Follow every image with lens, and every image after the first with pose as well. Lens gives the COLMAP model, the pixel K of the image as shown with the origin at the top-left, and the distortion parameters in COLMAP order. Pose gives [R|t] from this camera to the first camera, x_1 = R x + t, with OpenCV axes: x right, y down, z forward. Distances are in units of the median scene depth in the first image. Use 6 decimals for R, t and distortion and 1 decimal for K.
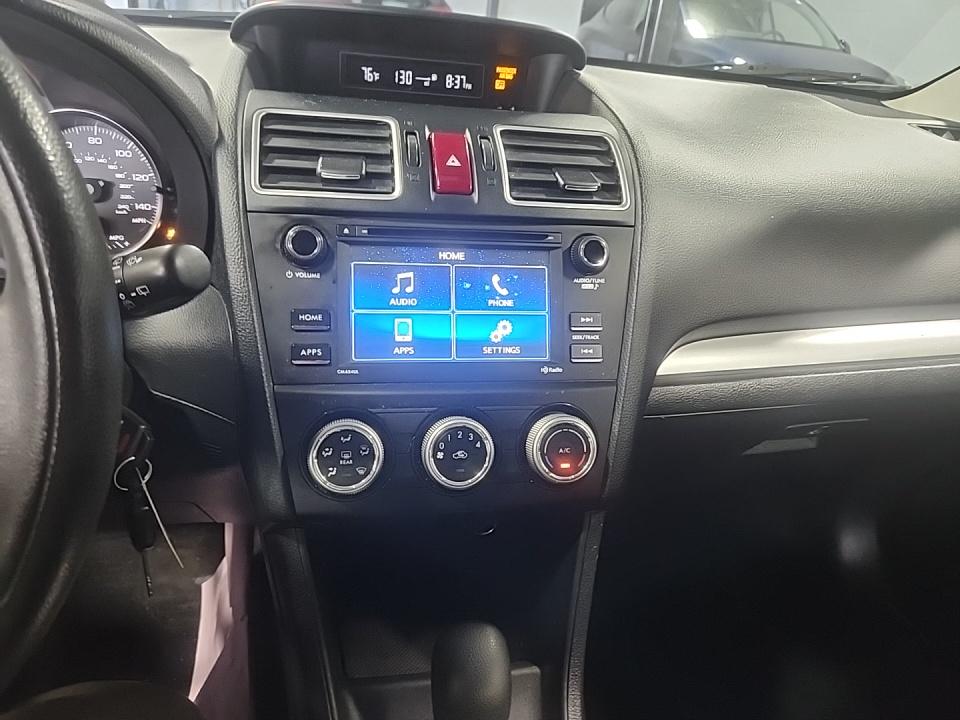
lens RADIAL K [[645.3, 0, 478.2], [0, 645.3, 345.3], [0, 0, 1]] dist [0.063307, -0.049438]
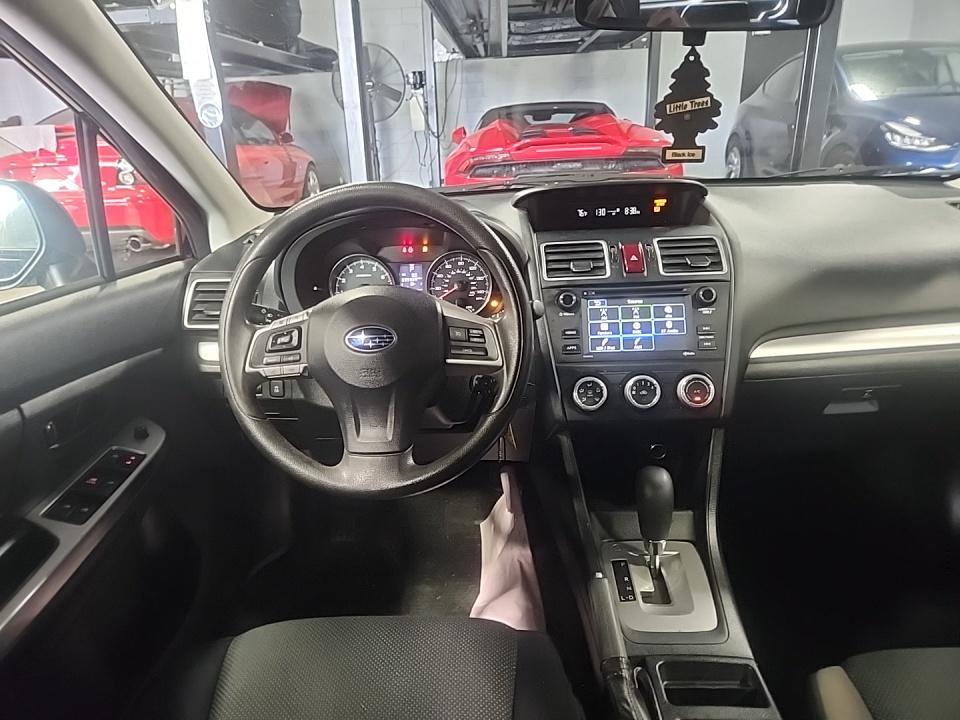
lens RADIAL K [[655.6, 0, 452.7], [0, 655.6, 360.7], [0, 0, 1]] dist [0.056989, -0.002102]
pose [[0.957892, -0.044561, -0.283650, -0.009001], [0.016010, 0.994636, -0.102190, 0.258328], [0.286682, 0.093346, 0.953467, -1.178014]]
